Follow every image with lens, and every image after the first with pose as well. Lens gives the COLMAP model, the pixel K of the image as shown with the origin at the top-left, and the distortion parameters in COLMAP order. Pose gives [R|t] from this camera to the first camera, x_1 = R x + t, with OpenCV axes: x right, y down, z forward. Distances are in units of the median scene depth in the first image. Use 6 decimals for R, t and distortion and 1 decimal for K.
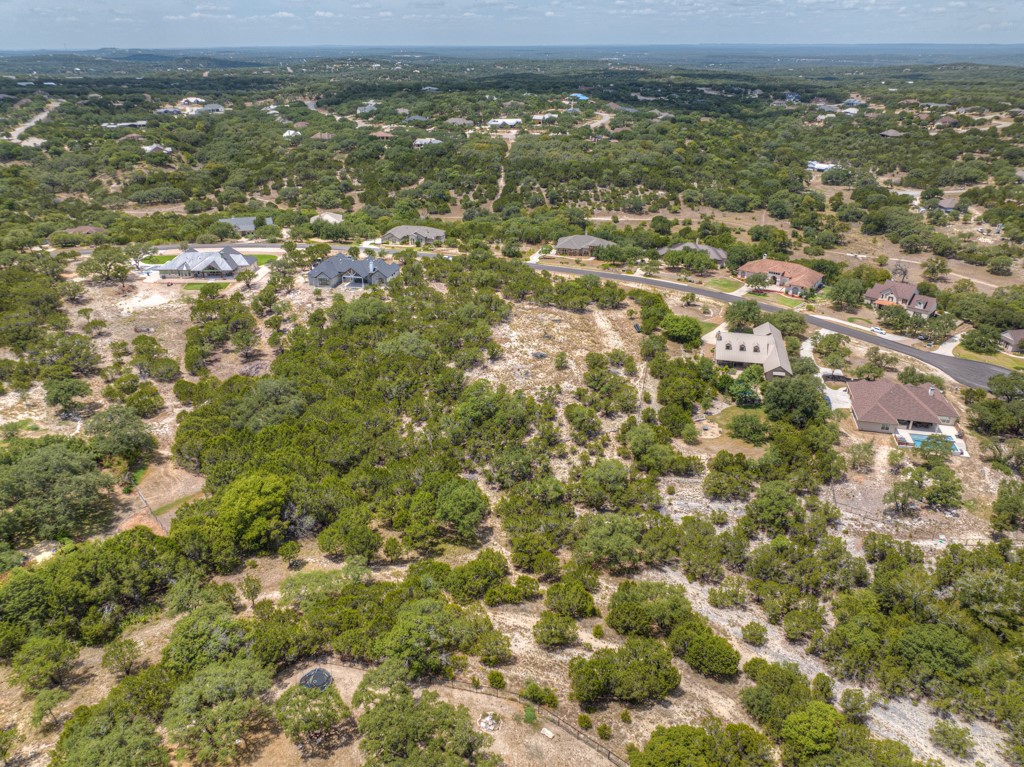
lens RADIAL K [[721.4, 0, 513.3], [0, 721.4, 380.5], [0, 0, 1]] dist [-0.046536, 0.017395]
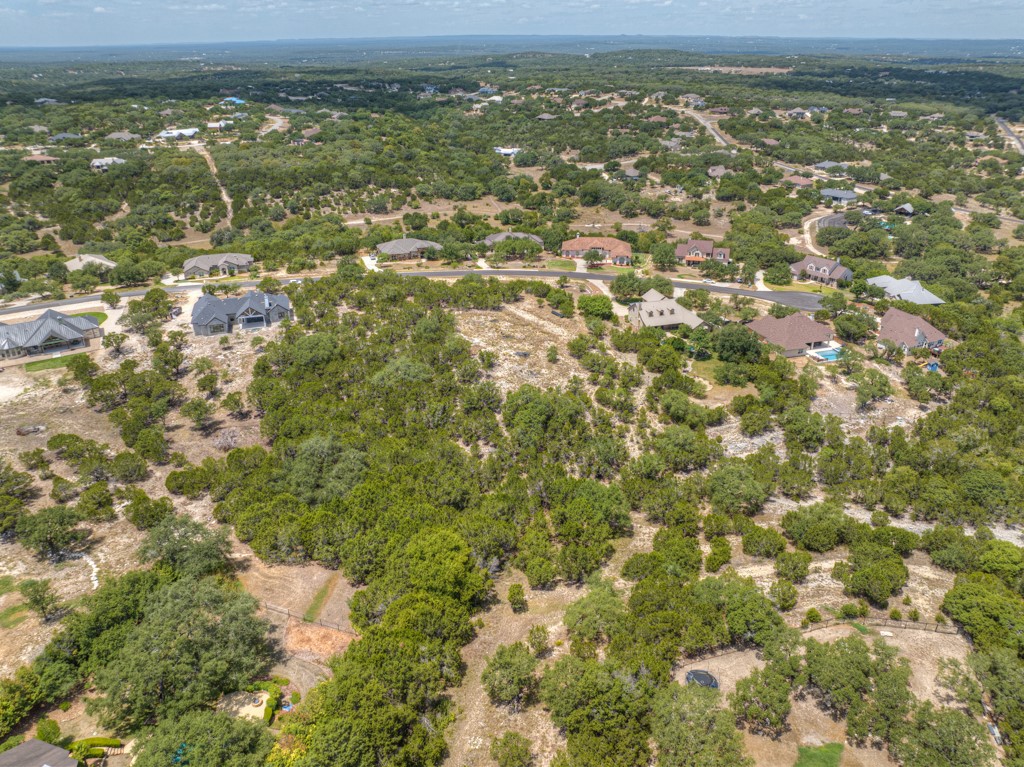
lens RADIAL K [[721.4, 0, 513.0], [0, 721.4, 380.4], [0, 0, 1]] dist [-0.046536, 0.017395]
pose [[0.865310, -0.219946, 0.450403, -0.190407], [0.217489, 0.974340, 0.057962, -0.026103], [-0.451594, 0.047803, 0.890942, 0.040018]]
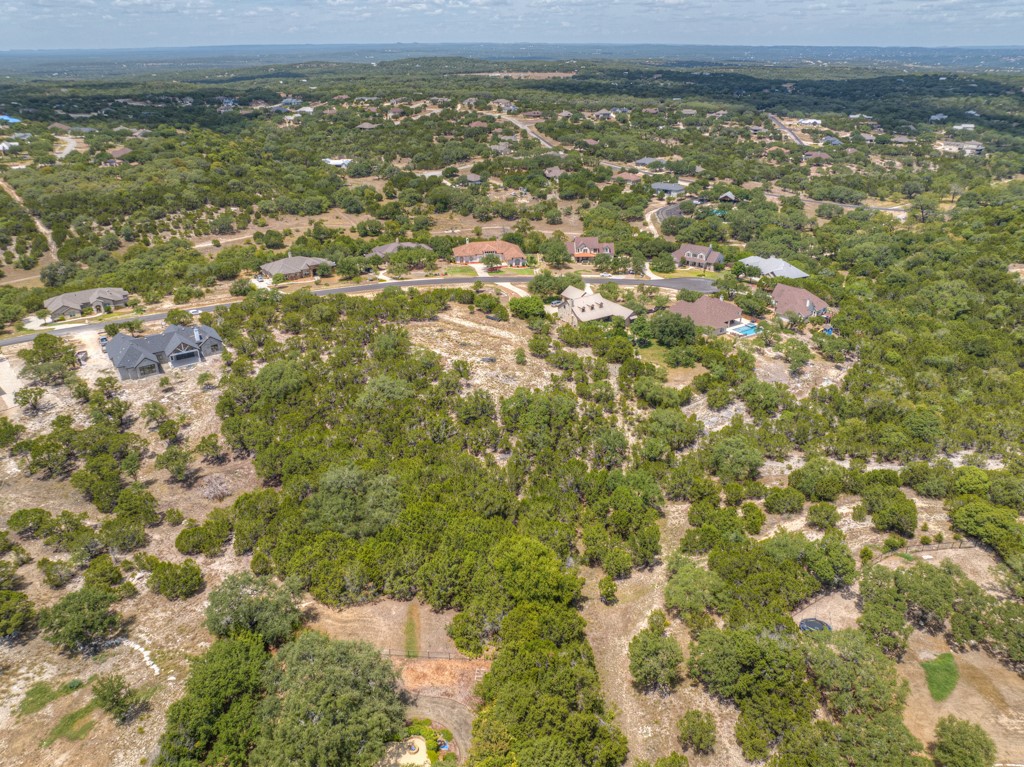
lens RADIAL K [[721.4, 0, 512.4], [0, 721.4, 380.2], [0, 0, 1]] dist [-0.046536, 0.017395]
pose [[0.691326, -0.309201, 0.653041, -0.265262], [0.311591, 0.943030, 0.116647, -0.050111], [-0.651905, 0.122841, 0.748285, 0.090731]]
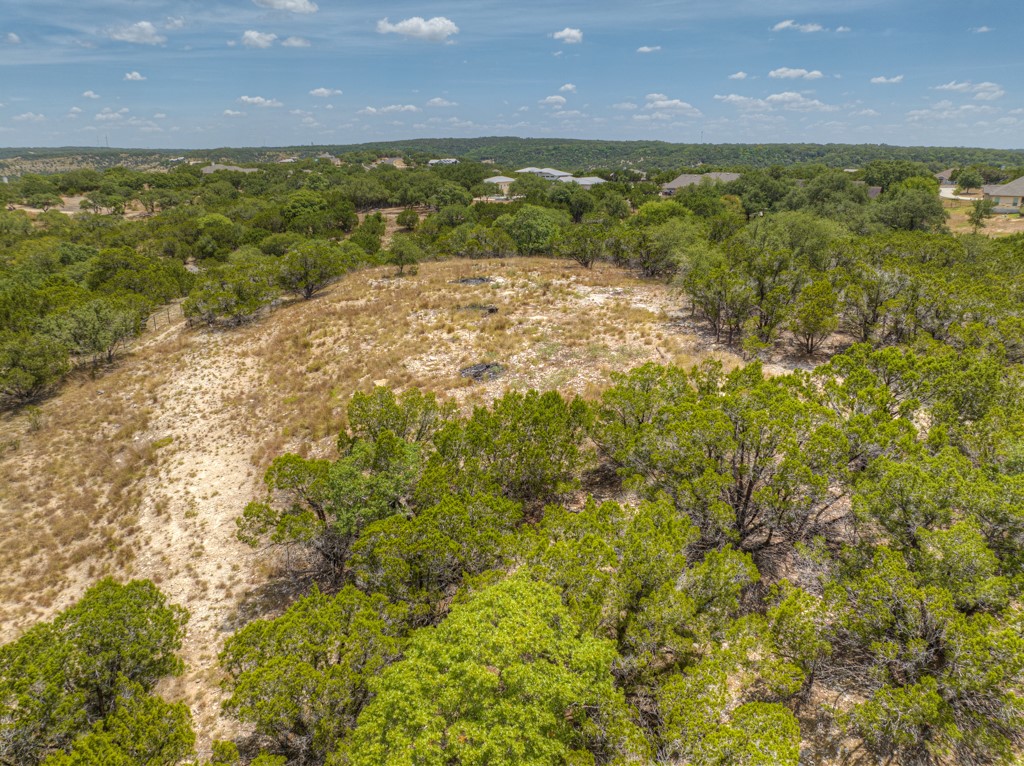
lens RADIAL K [[721.4, 0, 512.7], [0, 721.4, 382.7], [0, 0, 1]] dist [-0.046536, 0.017395]
pose [[-0.956727, 0.090116, -0.276680, 0.050679], [-0.123561, 0.735043, 0.666666, -0.100425], [0.263449, 0.672005, -0.692101, 0.547862]]
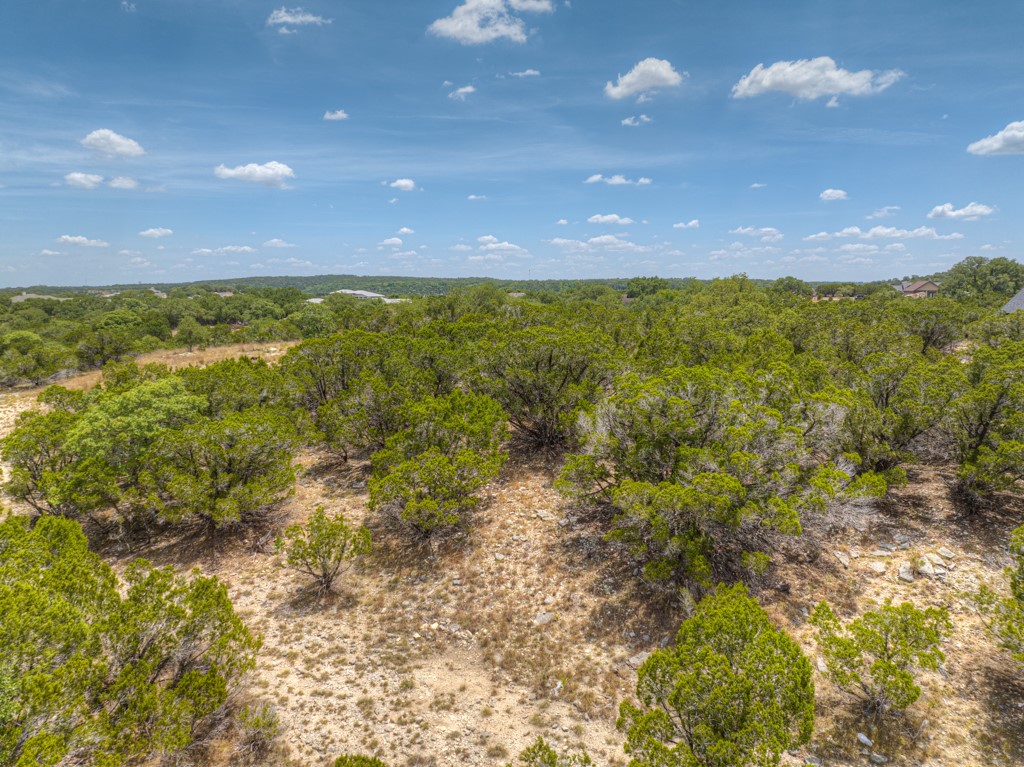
lens RADIAL K [[721.4, 0, 511.2], [0, 721.4, 385.1], [0, 0, 1]] dist [-0.046536, 0.017395]
pose [[-0.872167, 0.070665, -0.484077, 0.046057], [-0.202949, 0.848081, 0.489459, -0.109690], [0.445125, 0.525133, -0.725327, 0.592632]]
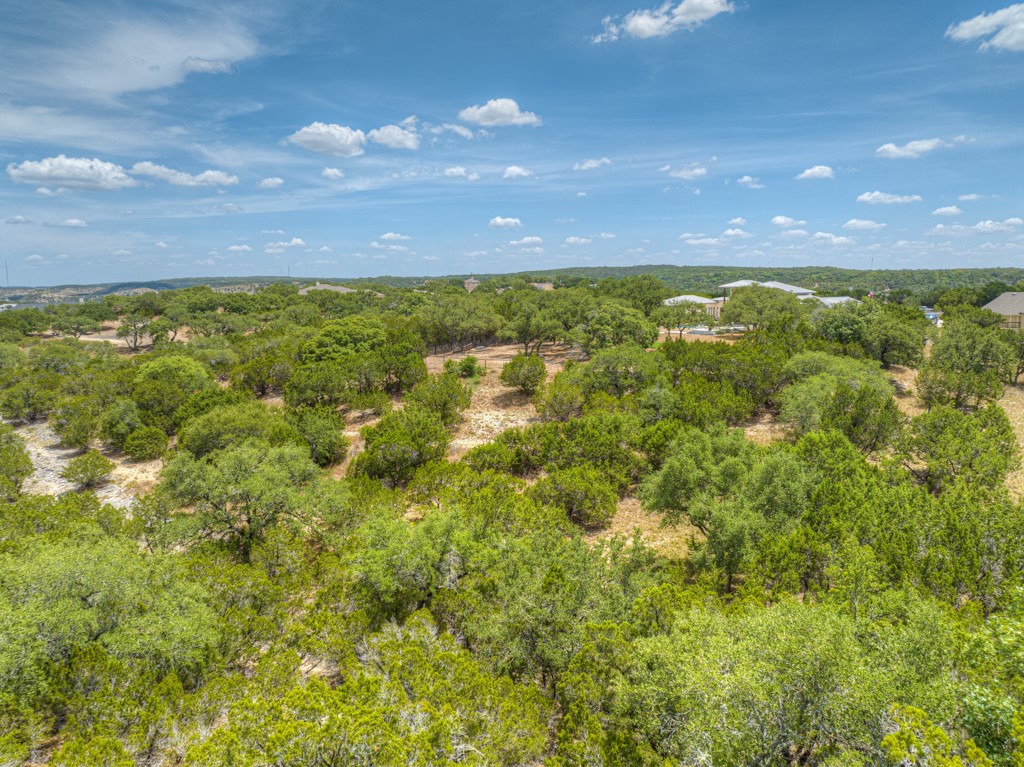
lens RADIAL K [[721.4, 0, 512.7], [0, 721.4, 382.0], [0, 0, 1]] dist [-0.046536, 0.017395]
pose [[-0.996116, 0.020026, -0.085745, 0.011647], [-0.030176, 0.837184, 0.546088, -0.007994], [0.082721, 0.546555, -0.833328, 0.376825]]
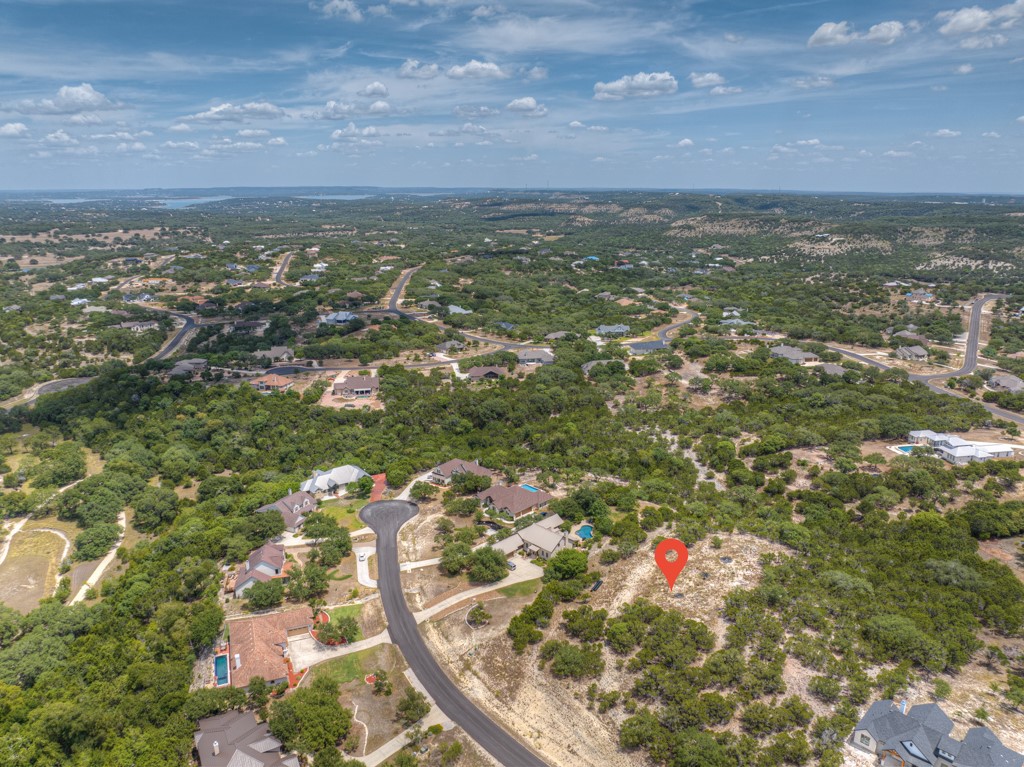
lens RADIAL K [[721.4, 0, 511.6], [0, 721.4, 383.7], [0, 0, 1]] dist [-0.046536, 0.017395]
pose [[-0.848039, -0.140892, 0.510861, -0.098392], [0.229910, 0.770742, 0.594221, -0.450725], [-0.477462, 0.621375, -0.621227, 0.740093]]
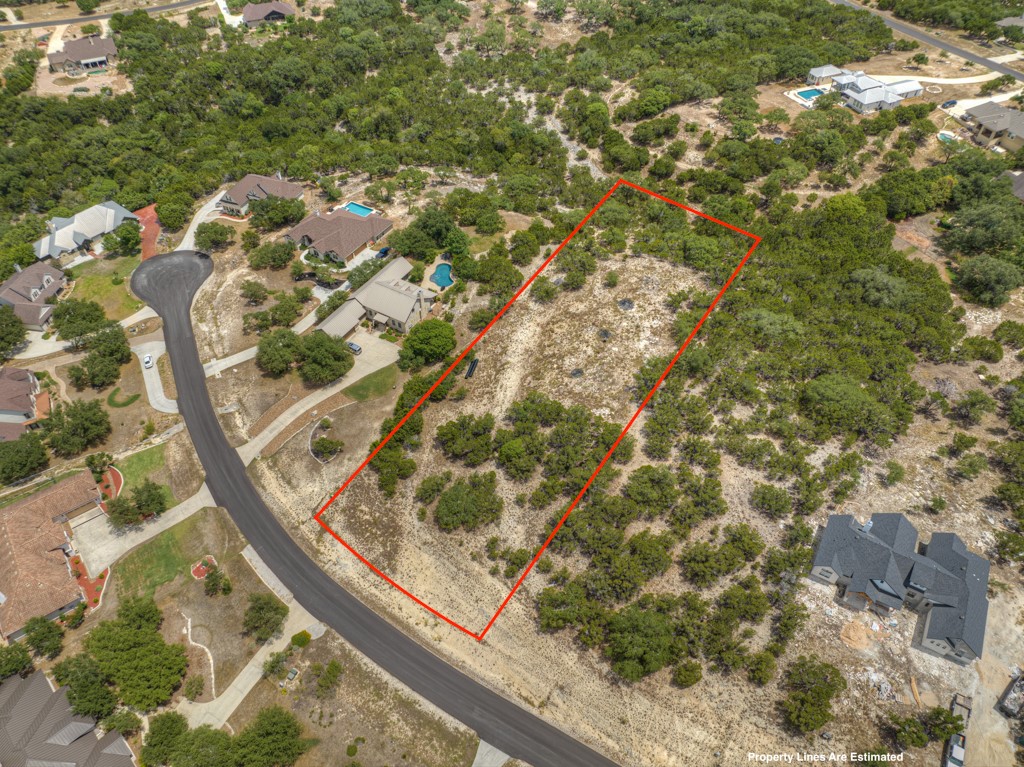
lens RADIAL K [[721.4, 0, 512.7], [0, 721.4, 382.7], [0, 0, 1]] dist [-0.046536, 0.017395]
pose [[-0.954908, -0.214203, 0.205593, -0.016690], [0.127246, 0.330382, 0.935230, -0.390276], [-0.268253, 0.919220, -0.288228, 0.603241]]
